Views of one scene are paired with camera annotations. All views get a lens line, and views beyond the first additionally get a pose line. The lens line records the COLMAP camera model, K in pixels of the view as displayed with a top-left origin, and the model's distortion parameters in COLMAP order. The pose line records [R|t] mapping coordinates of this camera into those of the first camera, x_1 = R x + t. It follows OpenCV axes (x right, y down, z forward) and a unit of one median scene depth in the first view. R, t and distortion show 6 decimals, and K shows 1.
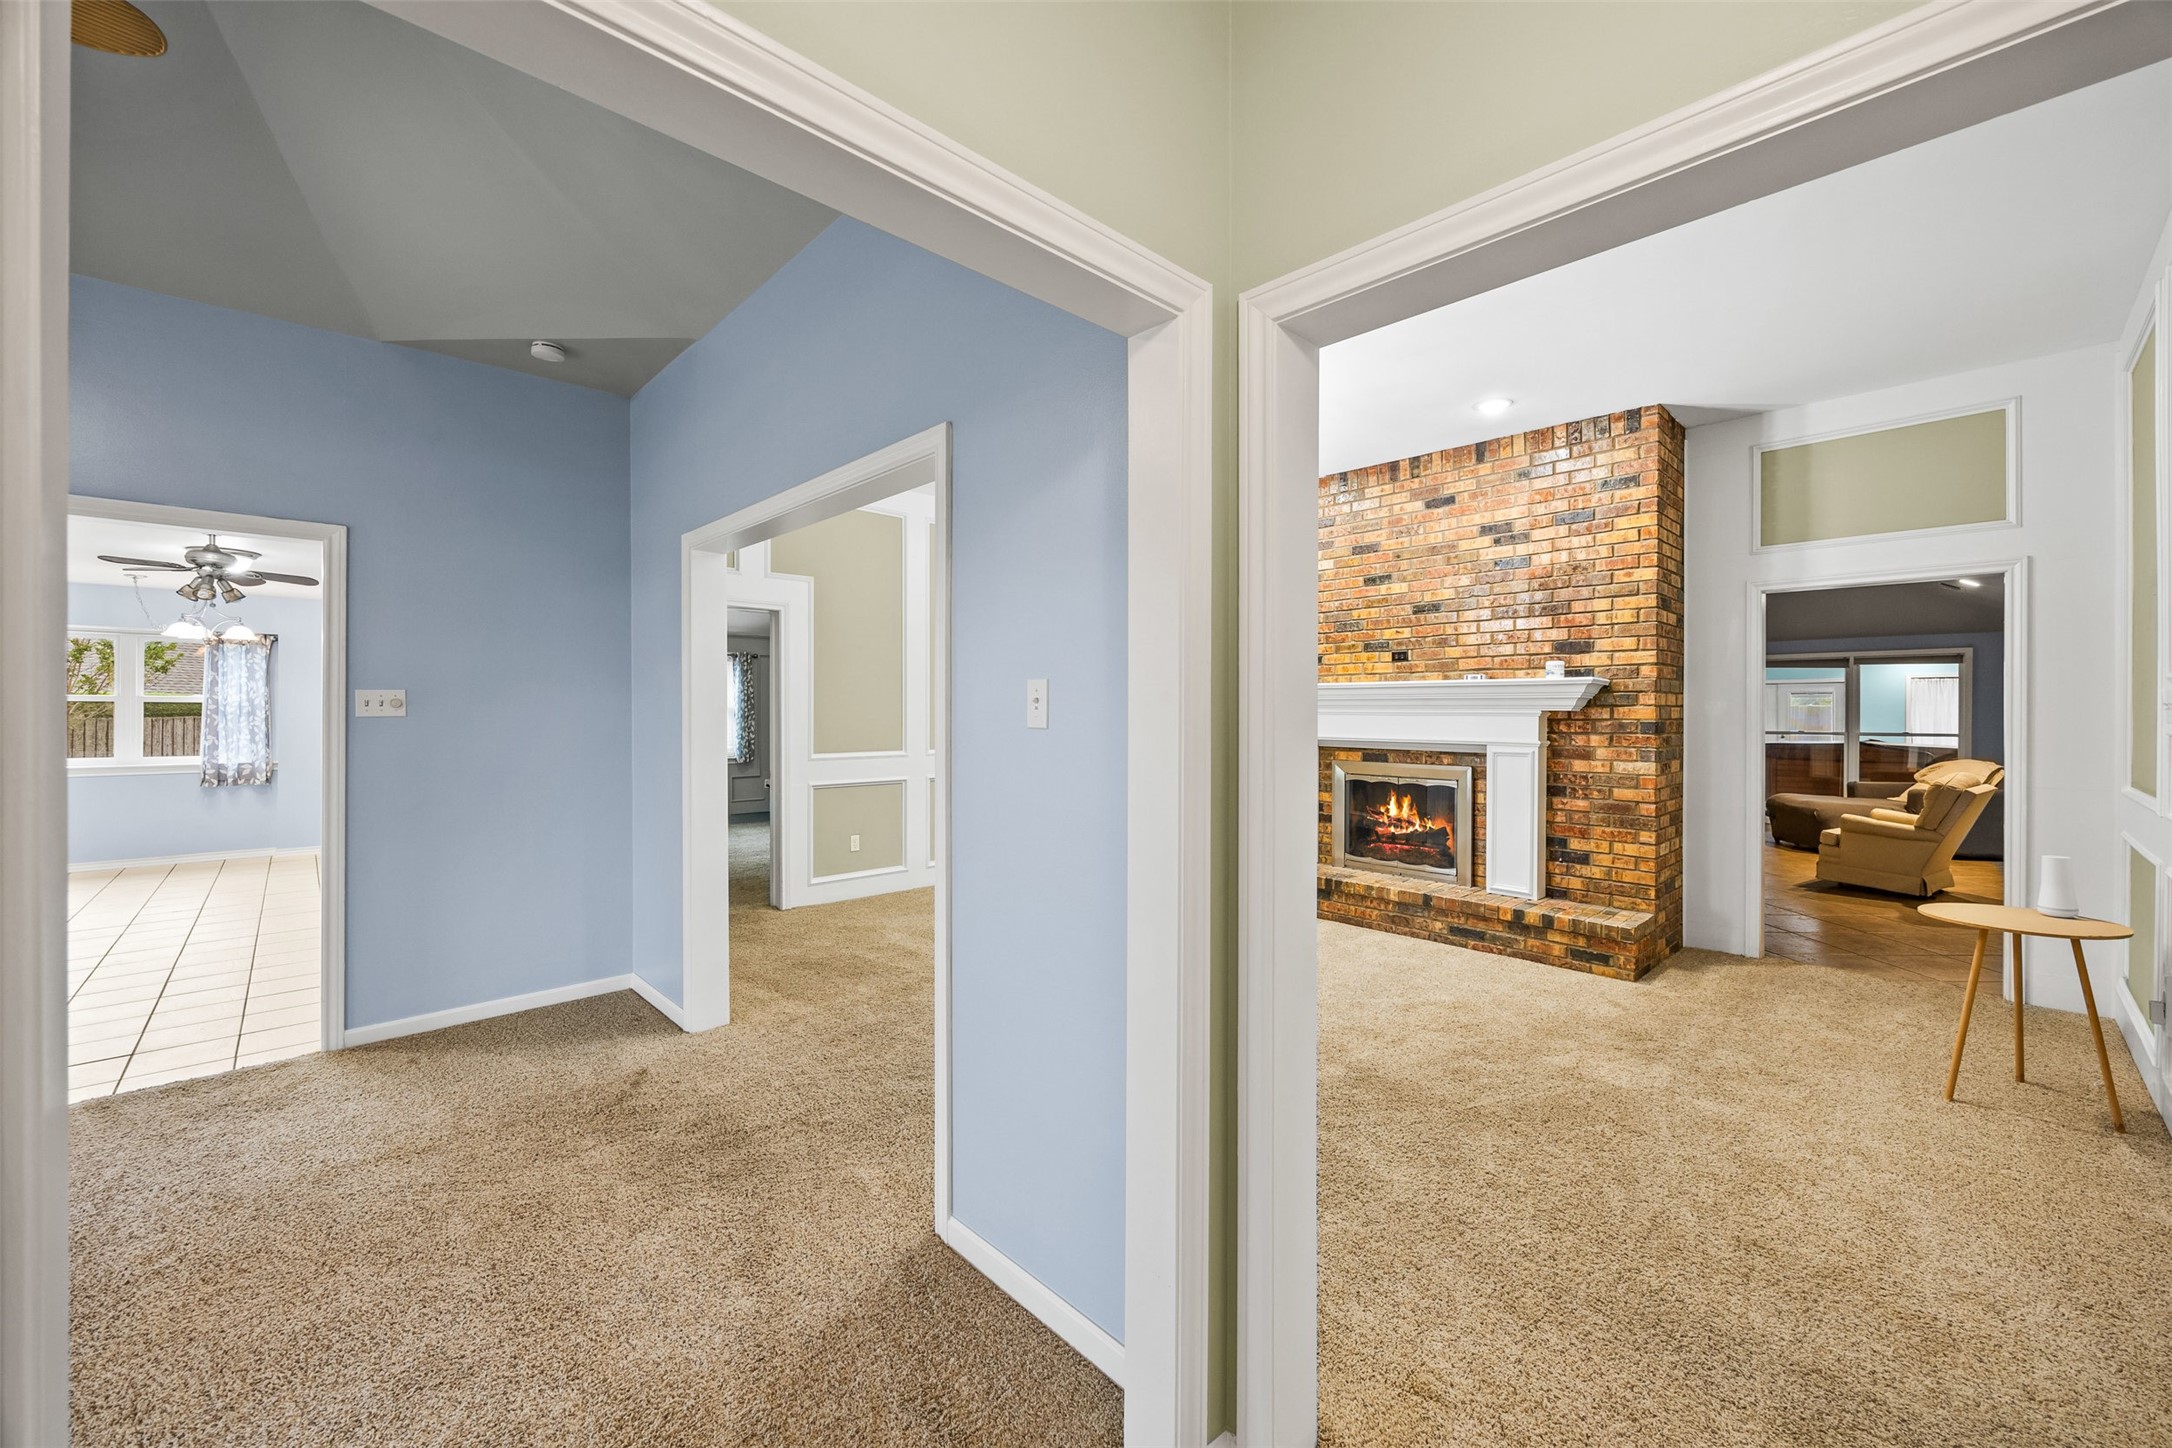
lens RADIAL K [[840.2, 0, 1071.2], [0, 840.2, 719.0], [0, 0, 1]] dist [-0.003778, 0.000077]
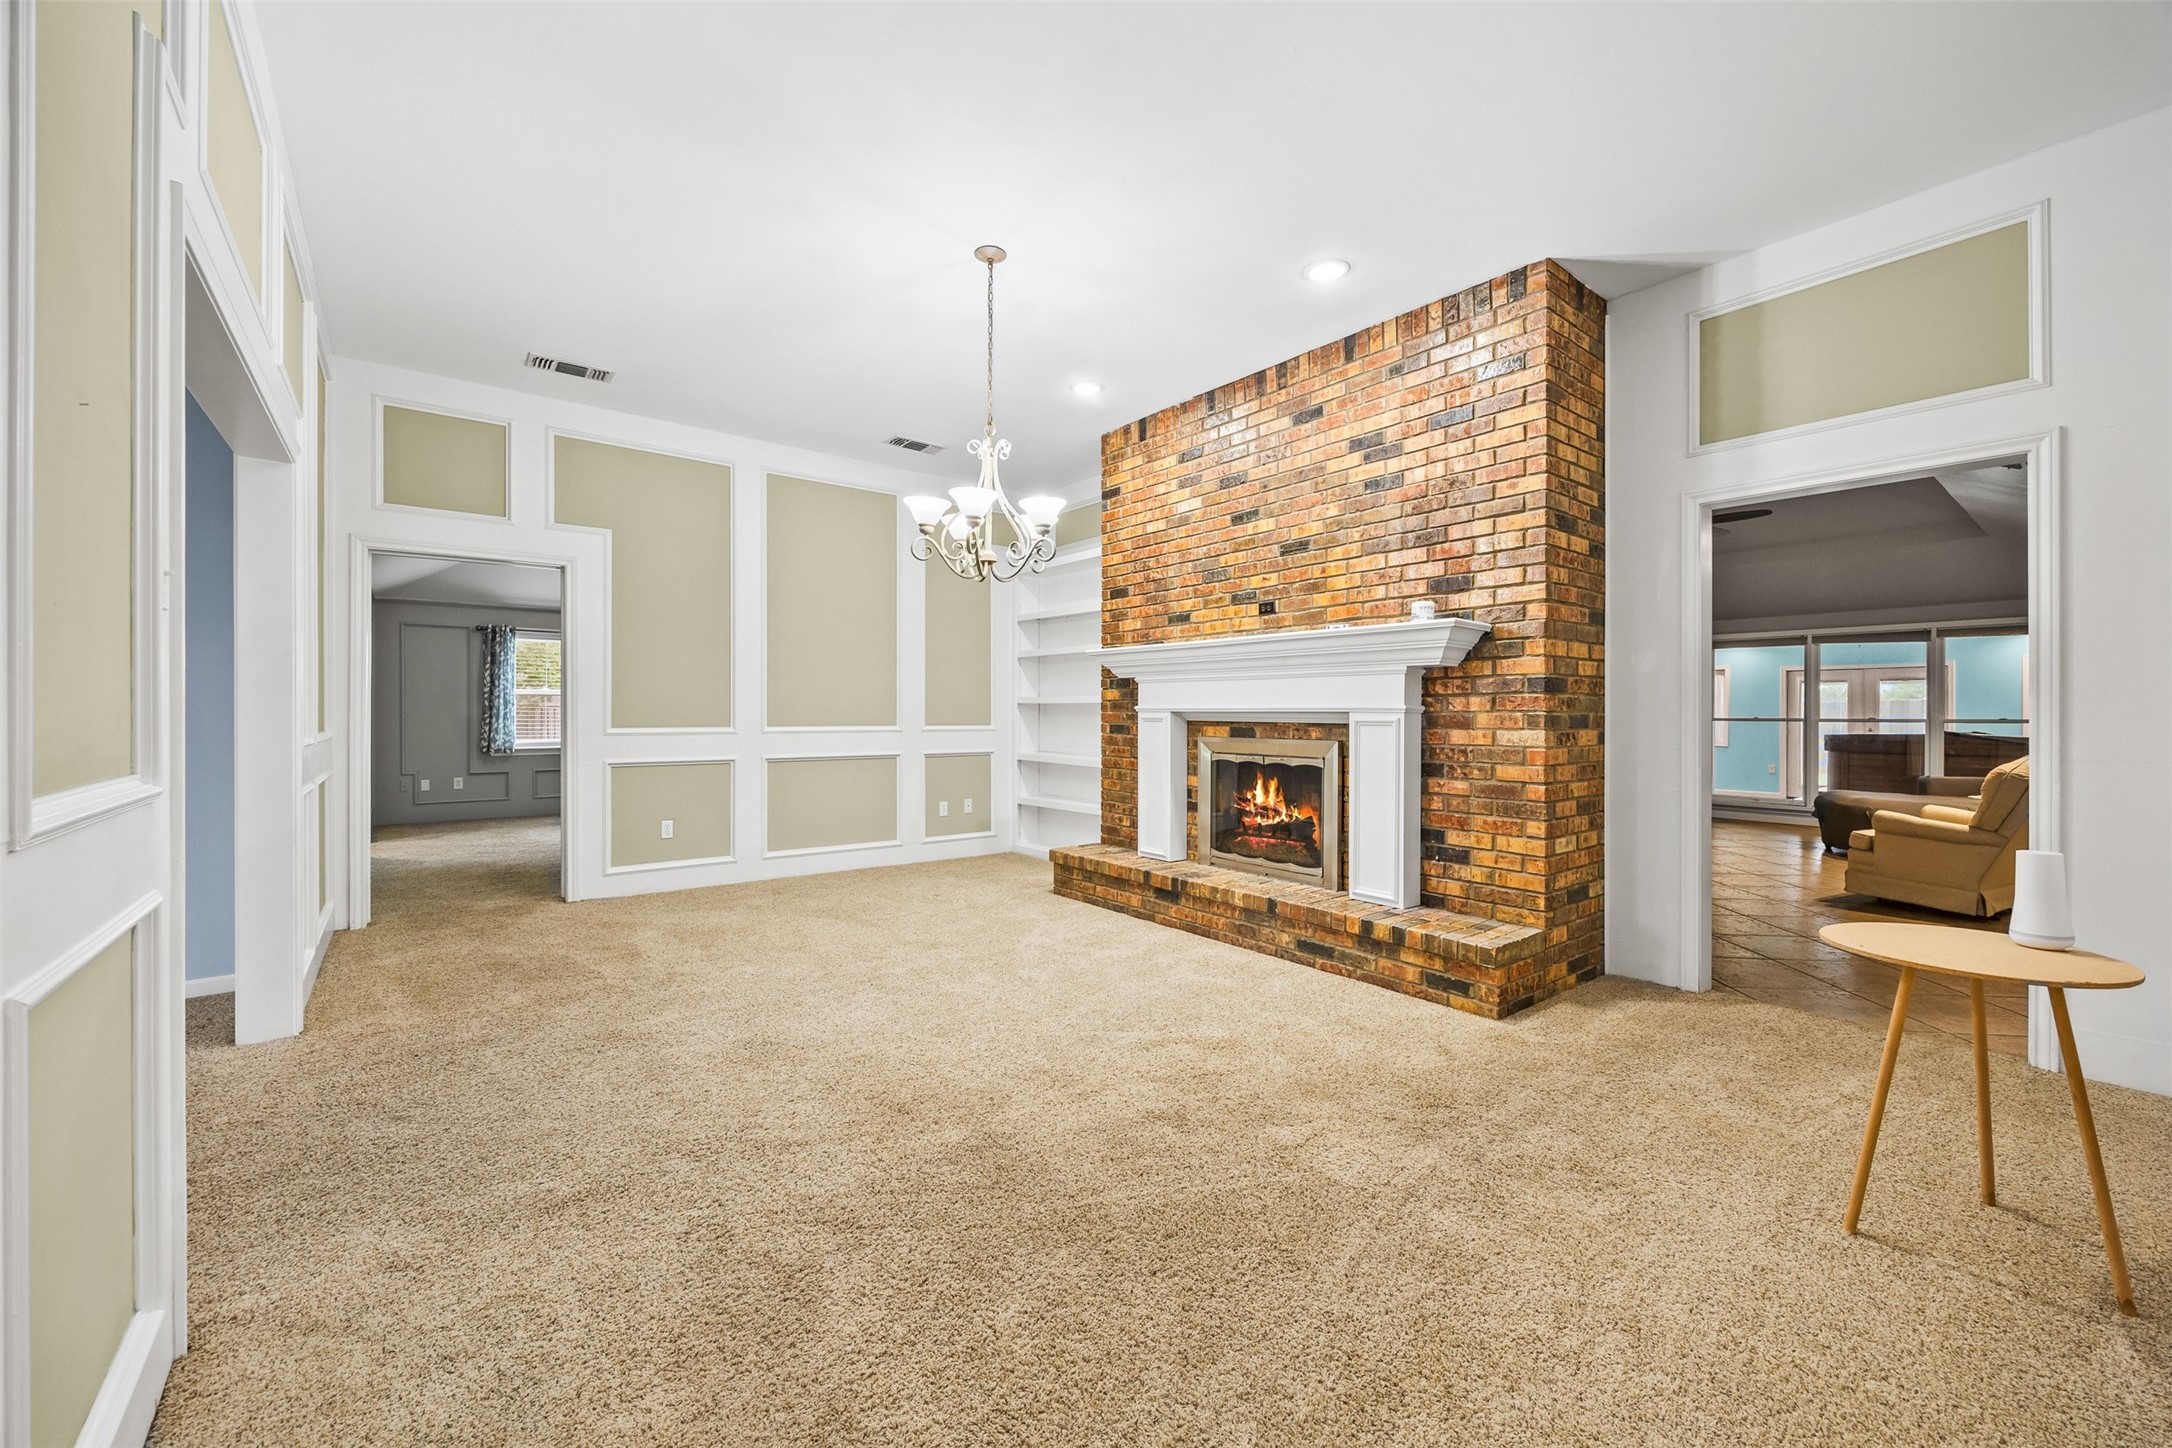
lens RADIAL K [[840.2, 0, 1072.8], [0, 840.2, 719.7], [0, 0, 1]] dist [-0.003778, 0.000077]
pose [[0.995859, 0.001178, -0.090901, 0.318849], [-0.001492, 0.999993, -0.003387, 0.042551], [0.090896, 0.003508, 0.995854, 0.191718]]
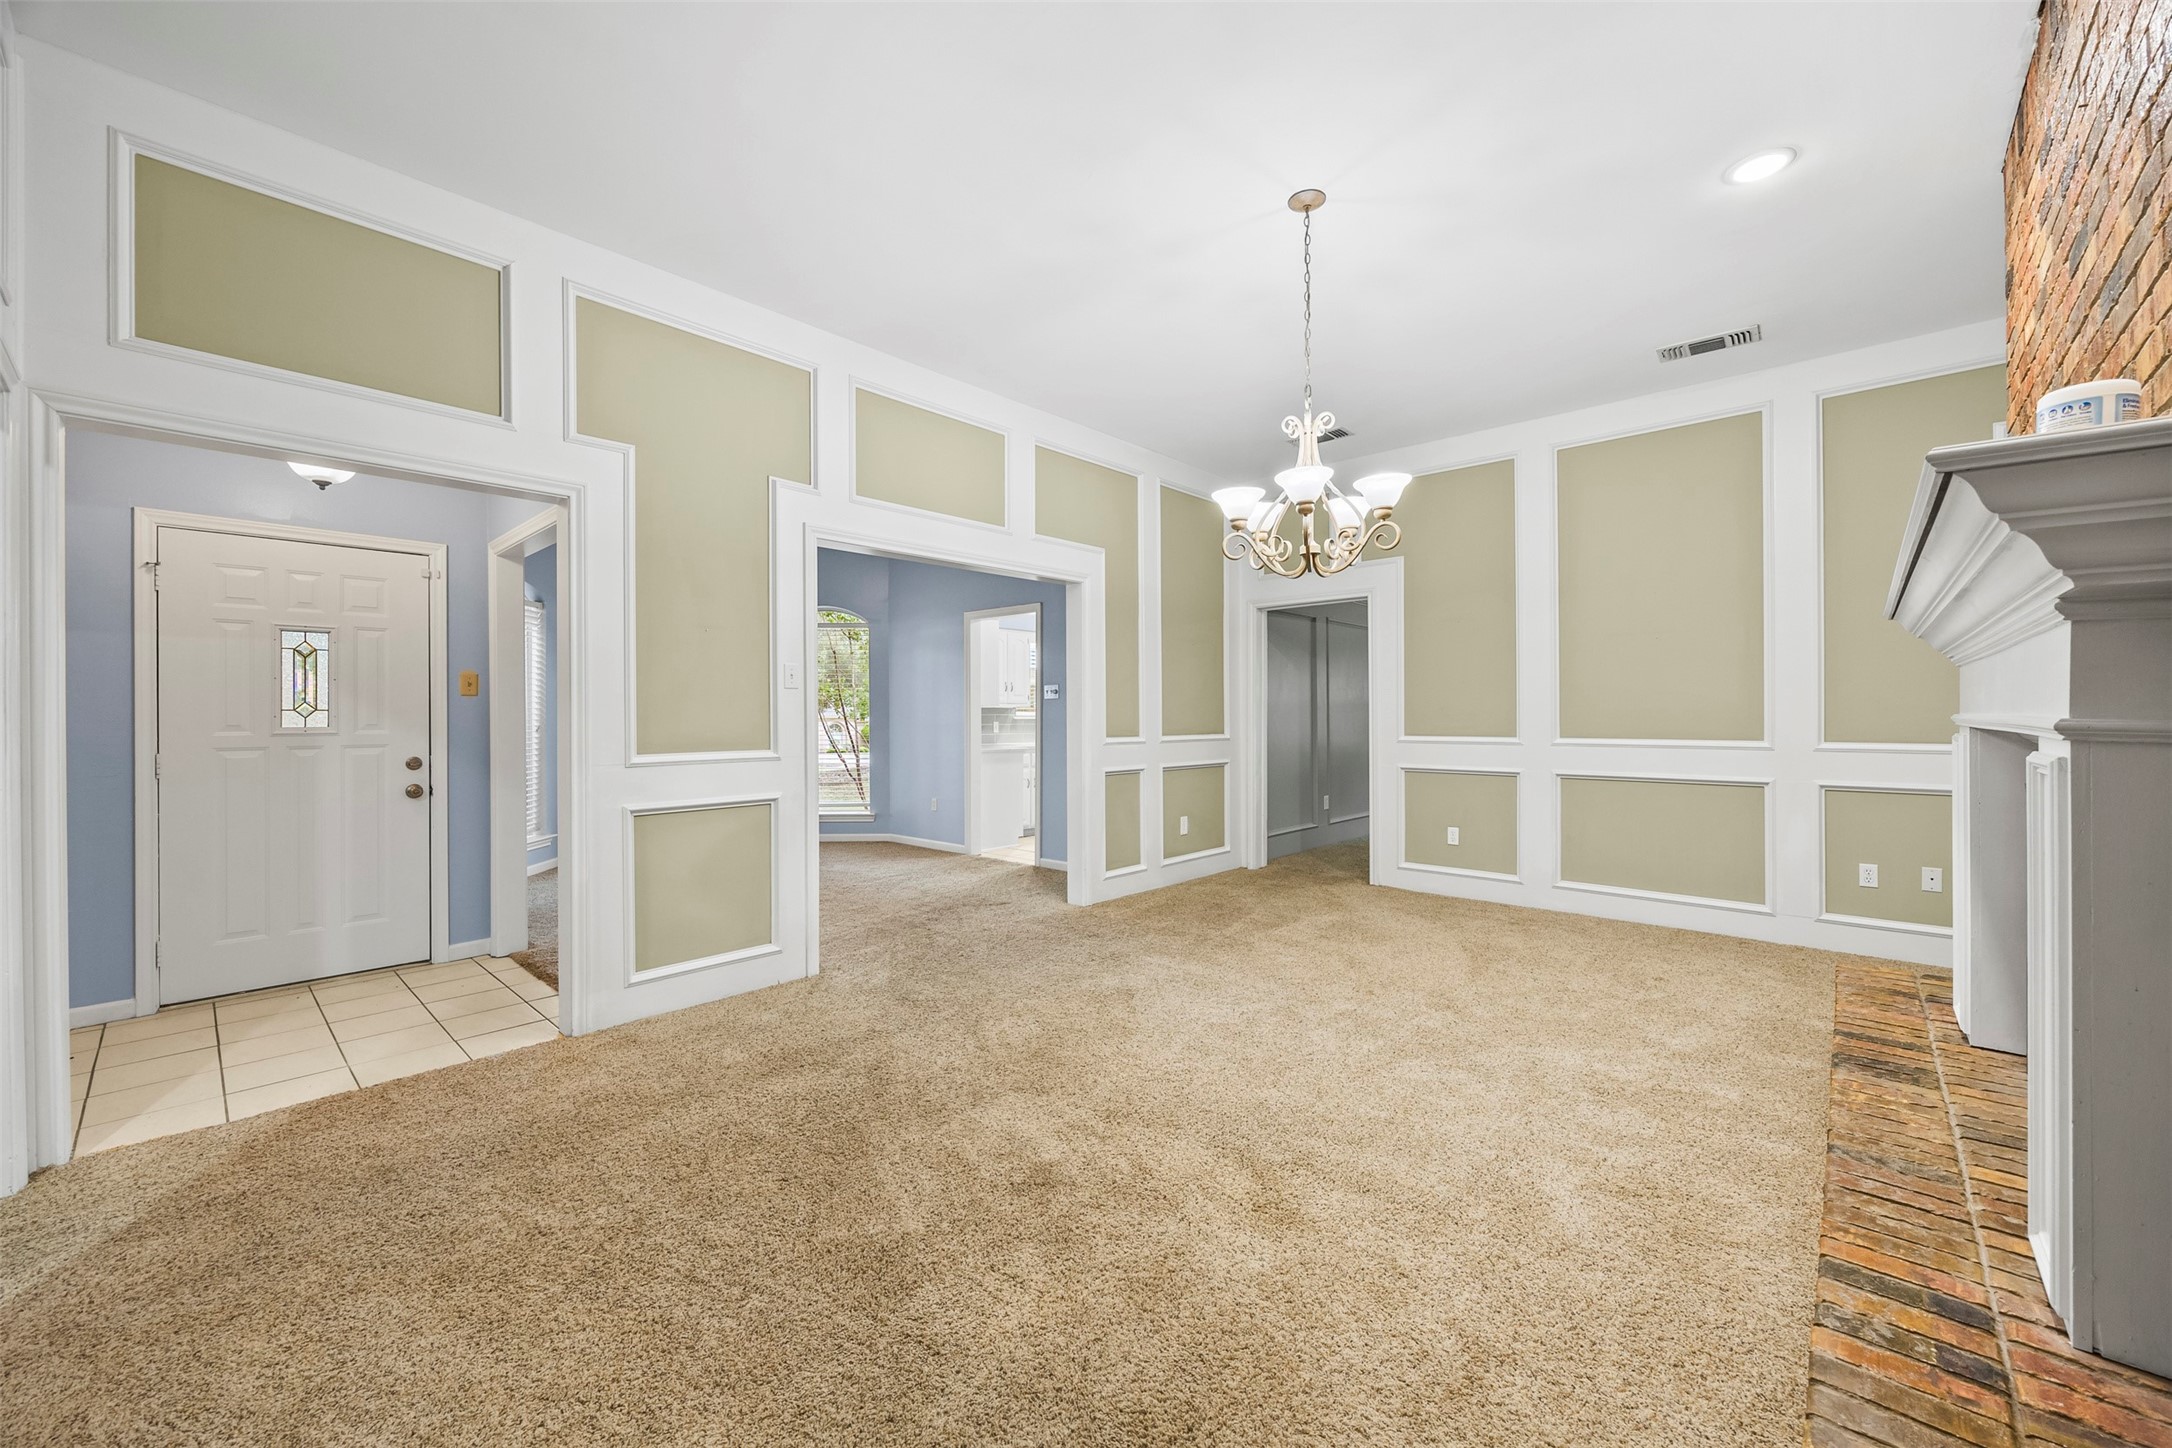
lens RADIAL K [[840.2, 0, 1088.8], [0, 840.2, 721.0], [0, 0, 1]] dist [-0.003778, 0.000077]
pose [[0.073754, 0.003748, -0.997269, 0.782953], [-0.006985, 0.999970, 0.003242, 0.028994], [0.997252, 0.006727, 0.073778, 0.682039]]
